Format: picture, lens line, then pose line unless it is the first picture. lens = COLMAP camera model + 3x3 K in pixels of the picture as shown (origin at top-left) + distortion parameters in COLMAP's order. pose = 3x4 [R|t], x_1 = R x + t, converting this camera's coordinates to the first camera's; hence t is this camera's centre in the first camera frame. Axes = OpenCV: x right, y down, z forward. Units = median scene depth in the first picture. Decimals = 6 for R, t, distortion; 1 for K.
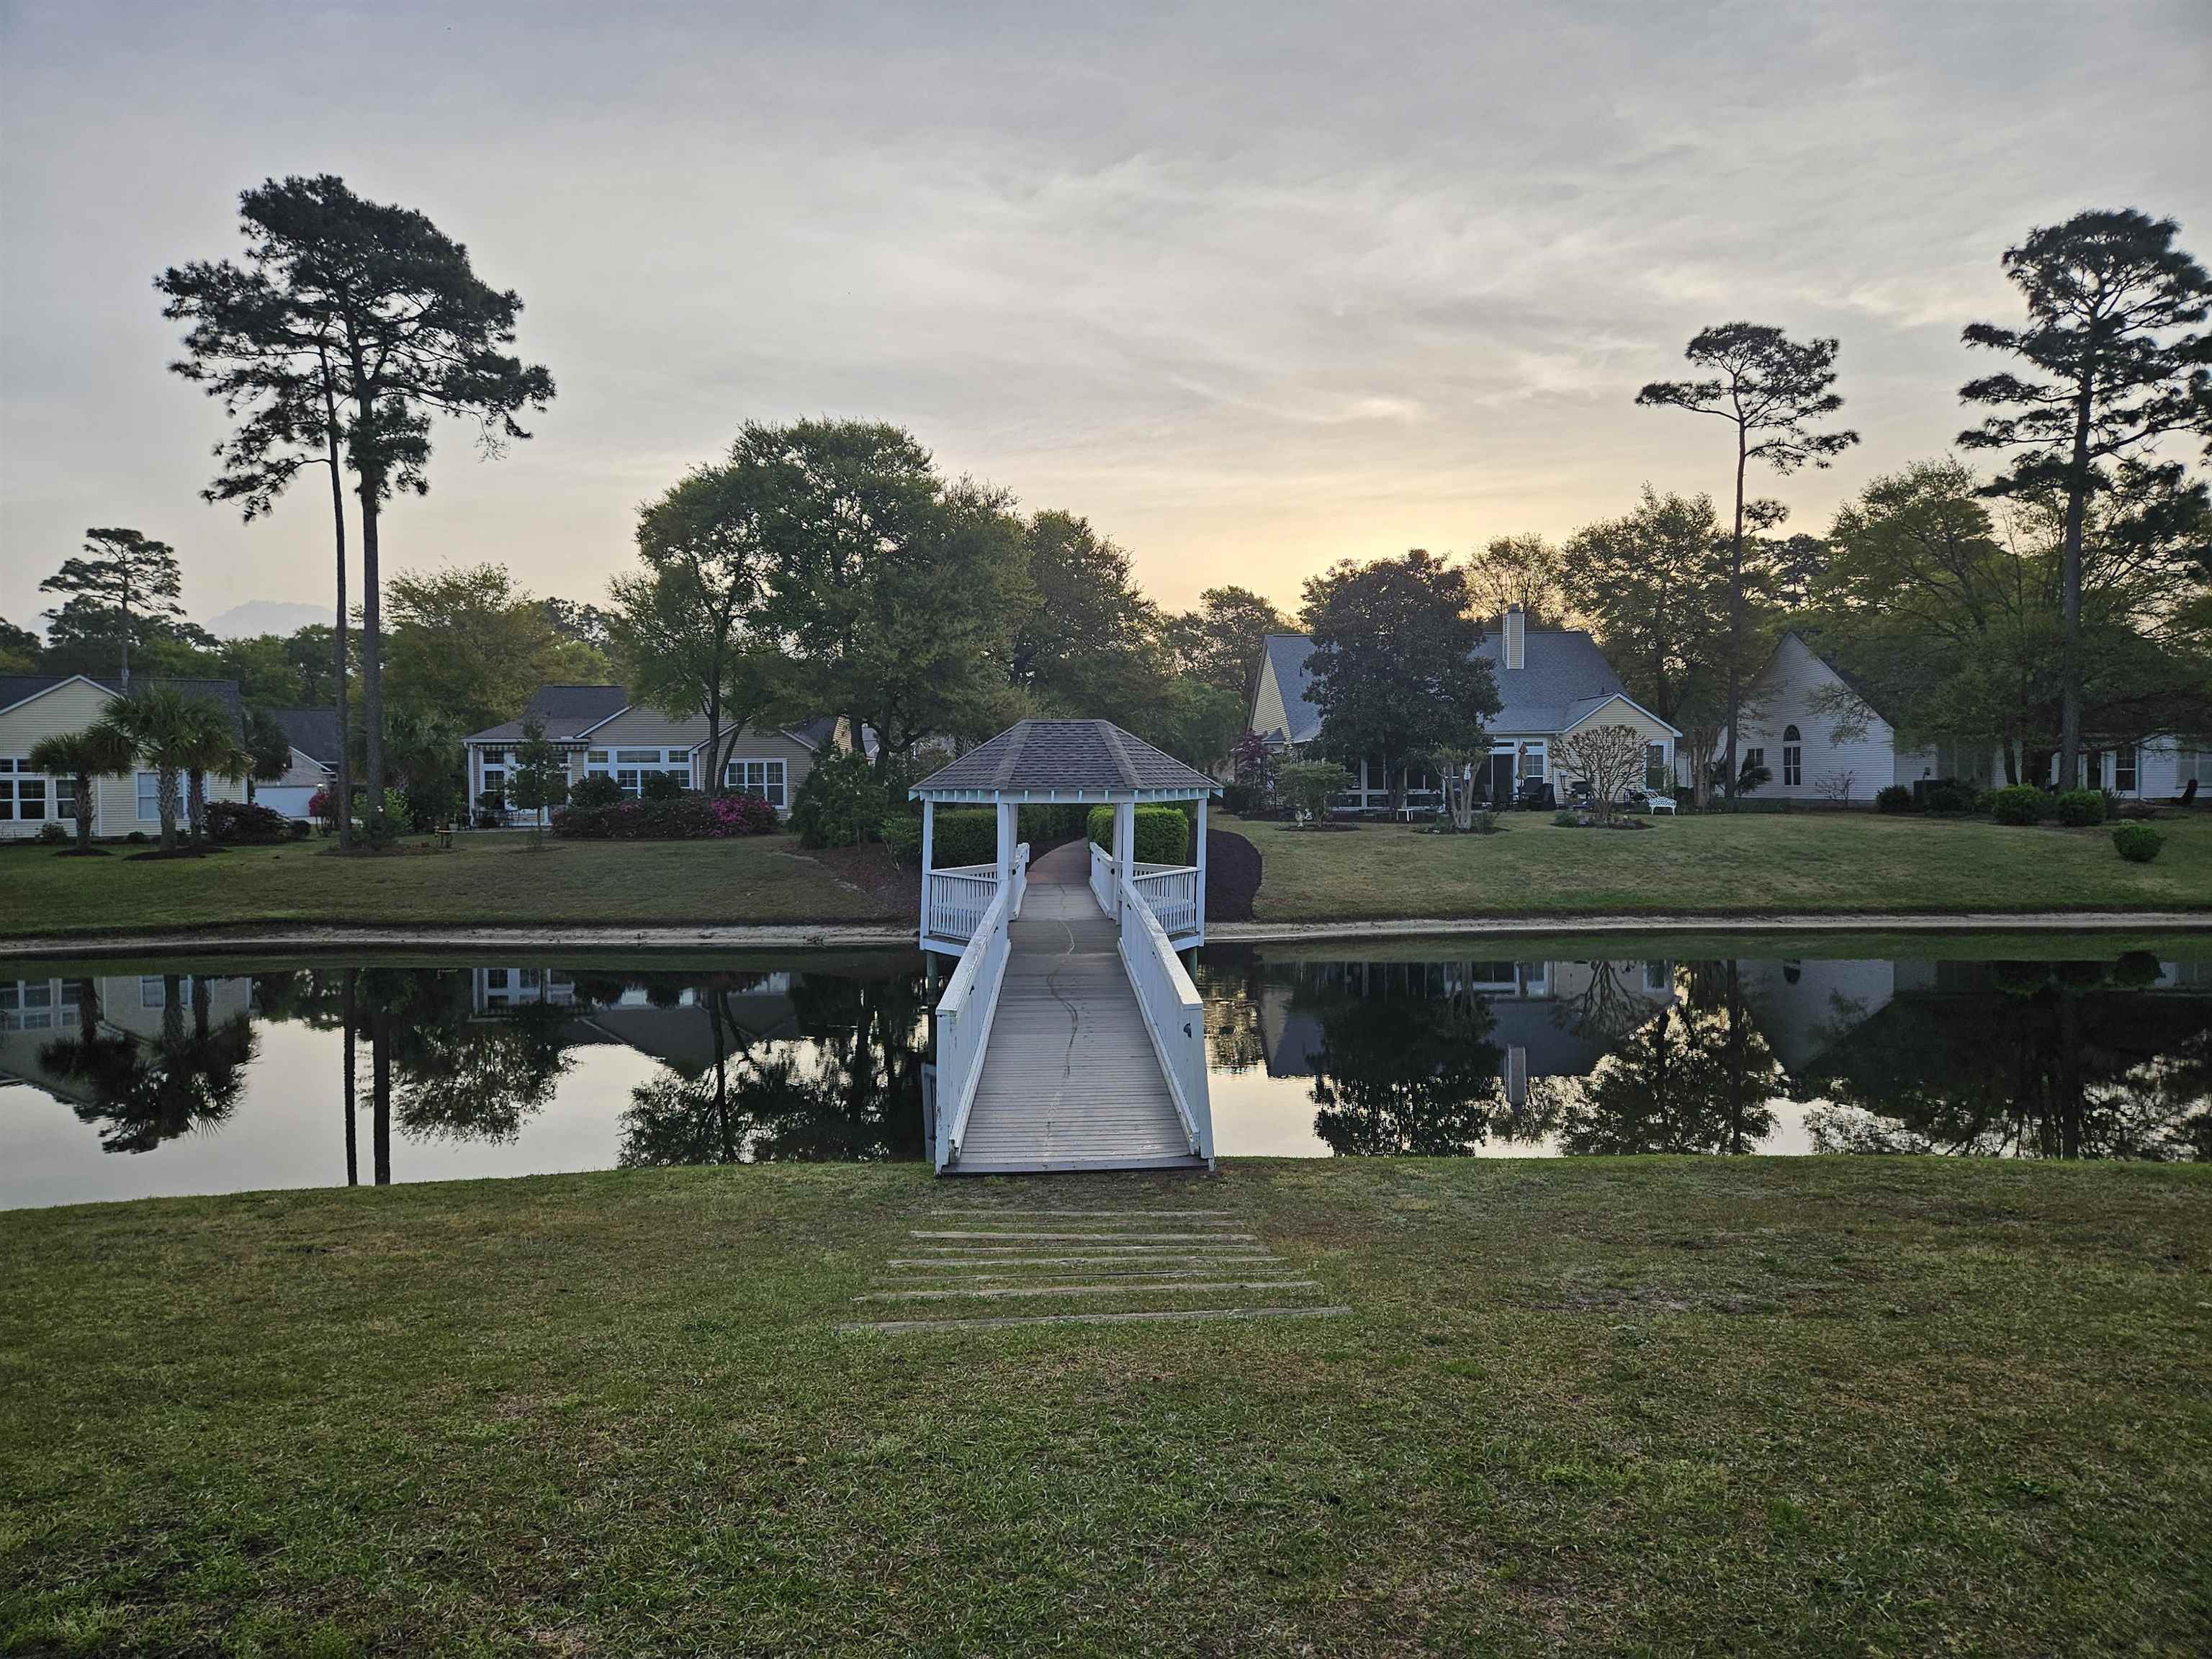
lens RADIAL K [[1482.1, 0, 1092.7], [0, 1482.1, 829.5], [0, 0, 1]] dist [0.064921, -0.041185]
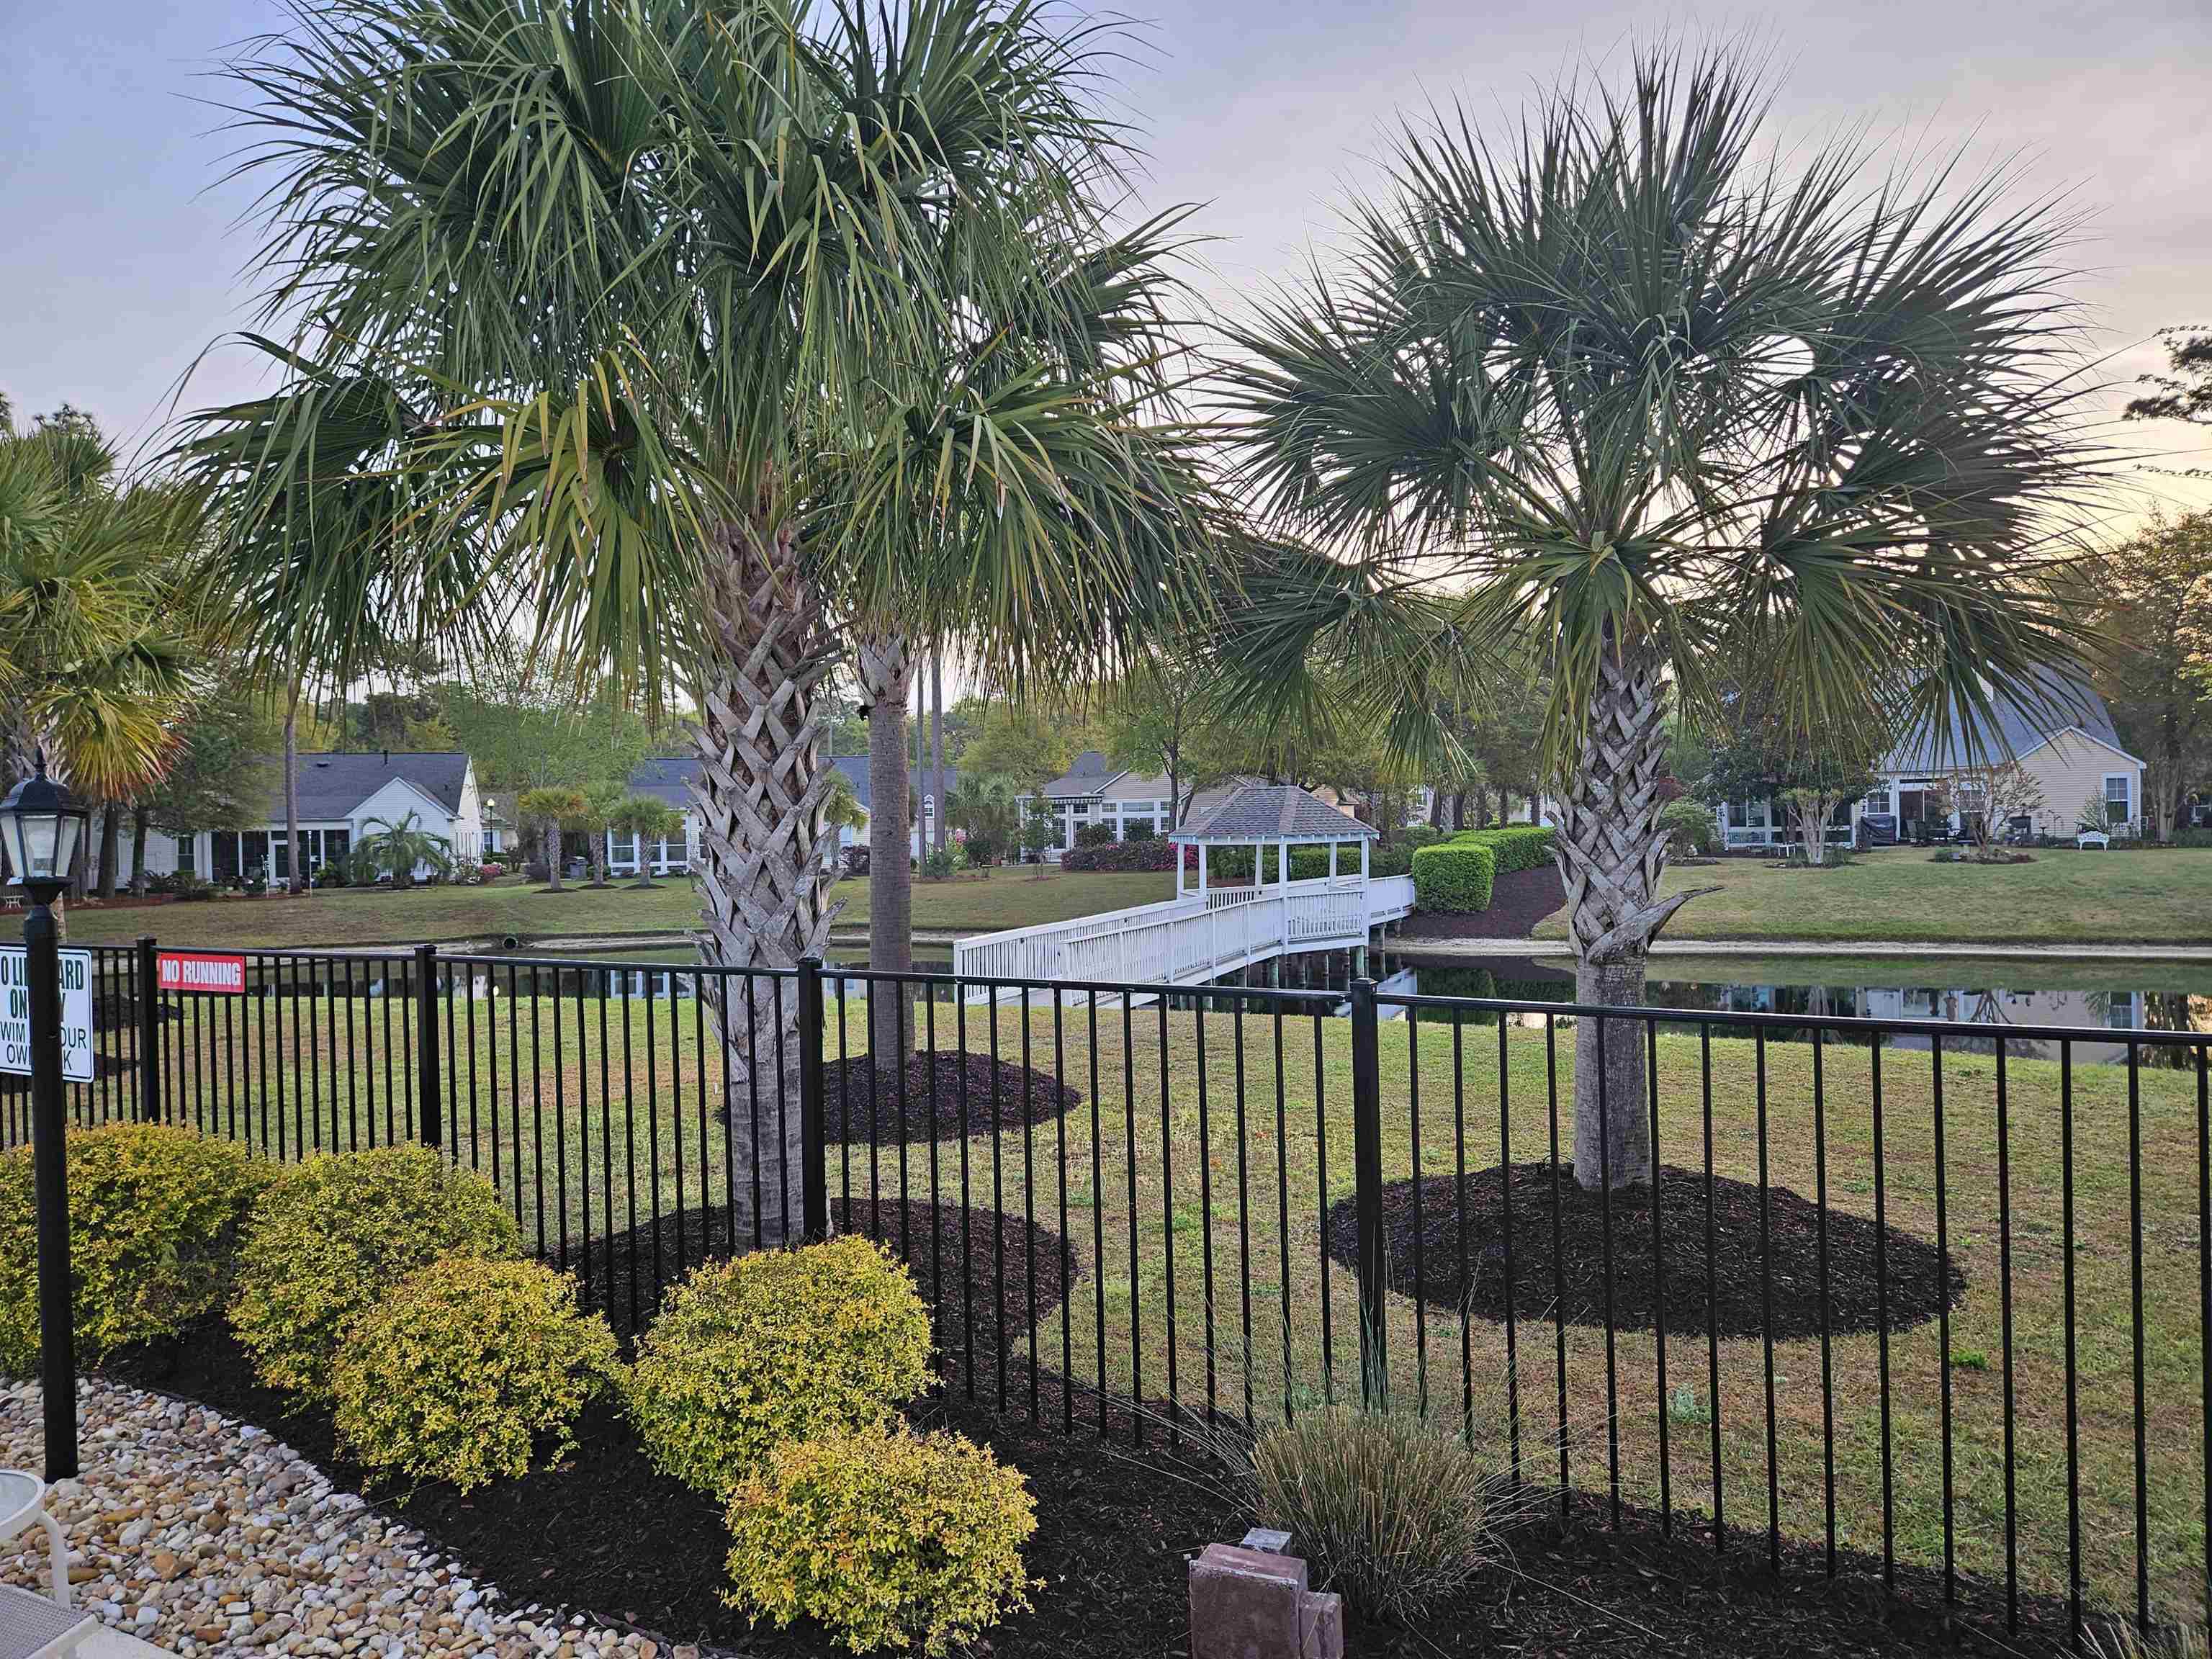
lens RADIAL K [[1482.1, 0, 1095.9], [0, 1482.1, 850.0], [0, 0, 1]] dist [0.064921, -0.041185]
pose [[0.916560, -0.004191, -0.399875, 0.190503], [-0.000837, 0.999923, -0.012399, 0.003259], [0.399896, 0.011699, 0.916486, -0.187443]]
